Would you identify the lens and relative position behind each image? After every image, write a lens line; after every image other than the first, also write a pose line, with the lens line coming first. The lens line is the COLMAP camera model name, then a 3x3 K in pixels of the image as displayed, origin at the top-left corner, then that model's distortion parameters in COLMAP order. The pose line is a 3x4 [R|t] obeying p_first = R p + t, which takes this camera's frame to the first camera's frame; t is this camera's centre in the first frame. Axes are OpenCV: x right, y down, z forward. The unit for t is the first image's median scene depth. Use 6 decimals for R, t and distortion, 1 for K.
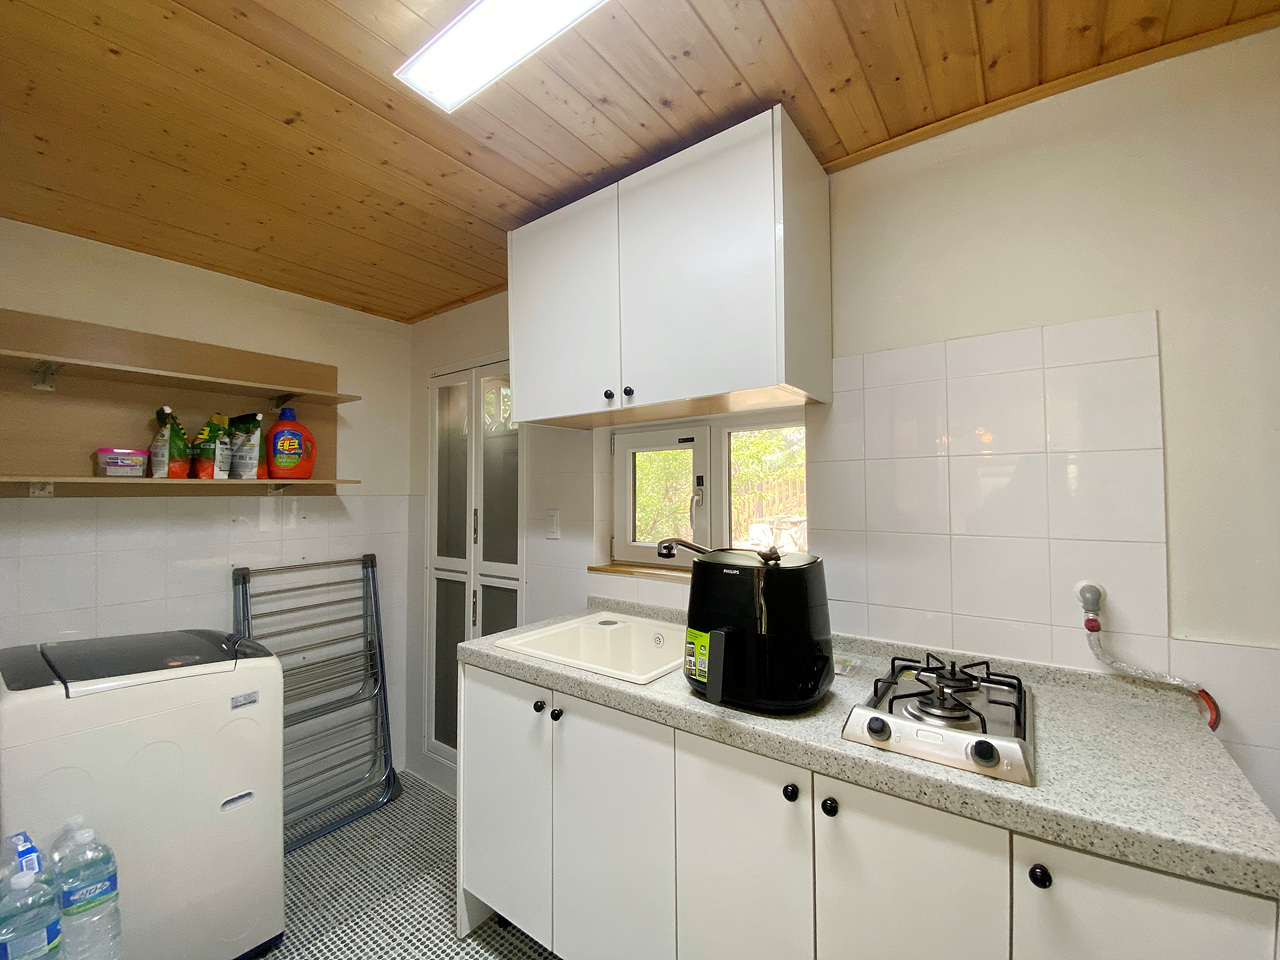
lens RADIAL K [[517.6, 0, 642.8], [0, 517.6, 479.0], [0, 0, 1]] dist [-0.010929, -0.003649]
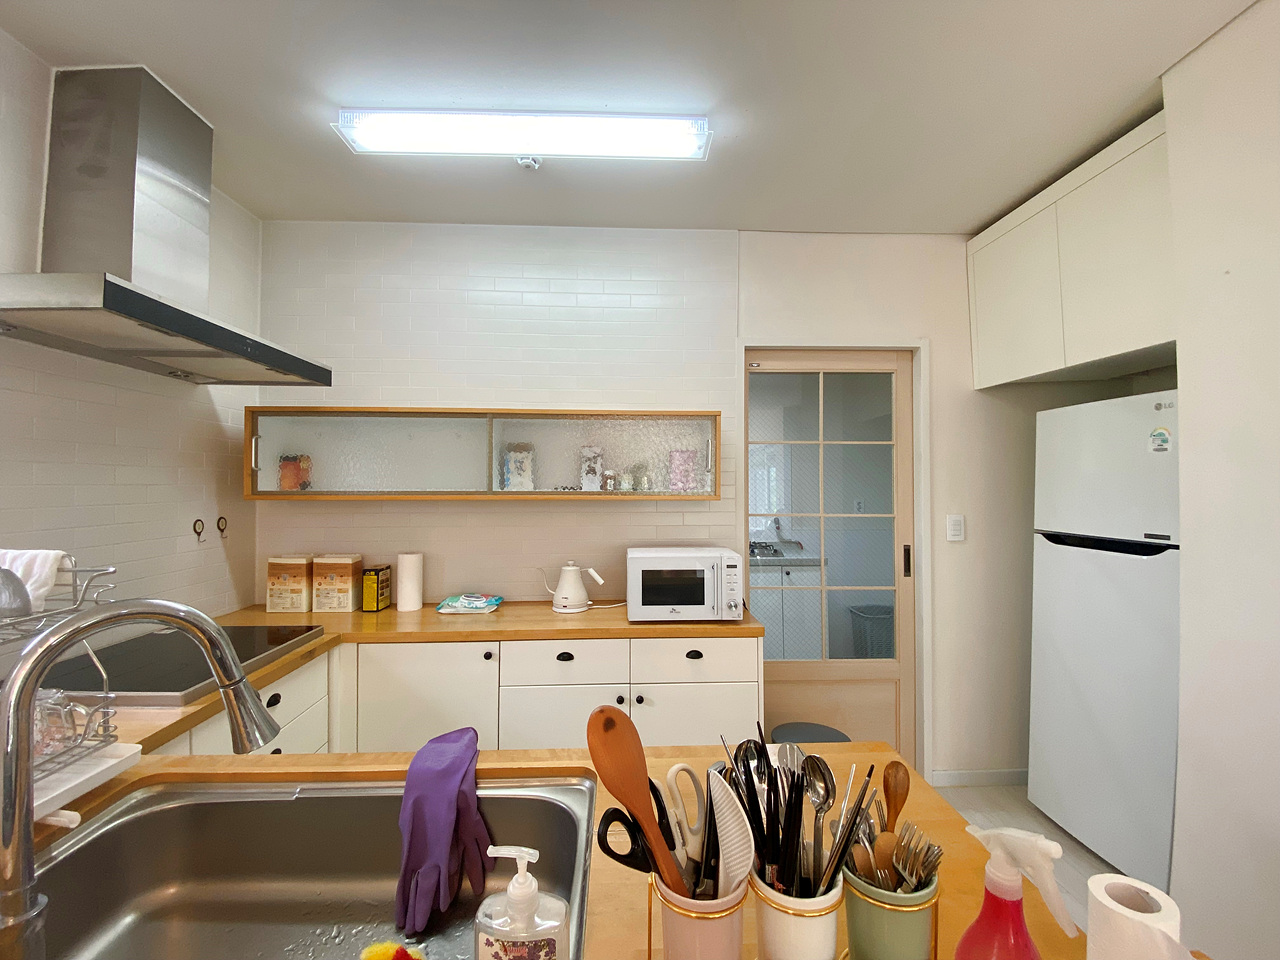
lens RADIAL K [[516.6, 0, 641.5], [0, 516.6, 479.4], [0, 0, 1]] dist [-0.026540, -0.003319]
pose [[0.775320, 0.014681, 0.631398, -2.192688], [-0.014132, 0.999883, -0.005896, -0.015363], [-0.631411, -0.004352, 0.775437, -1.218034]]
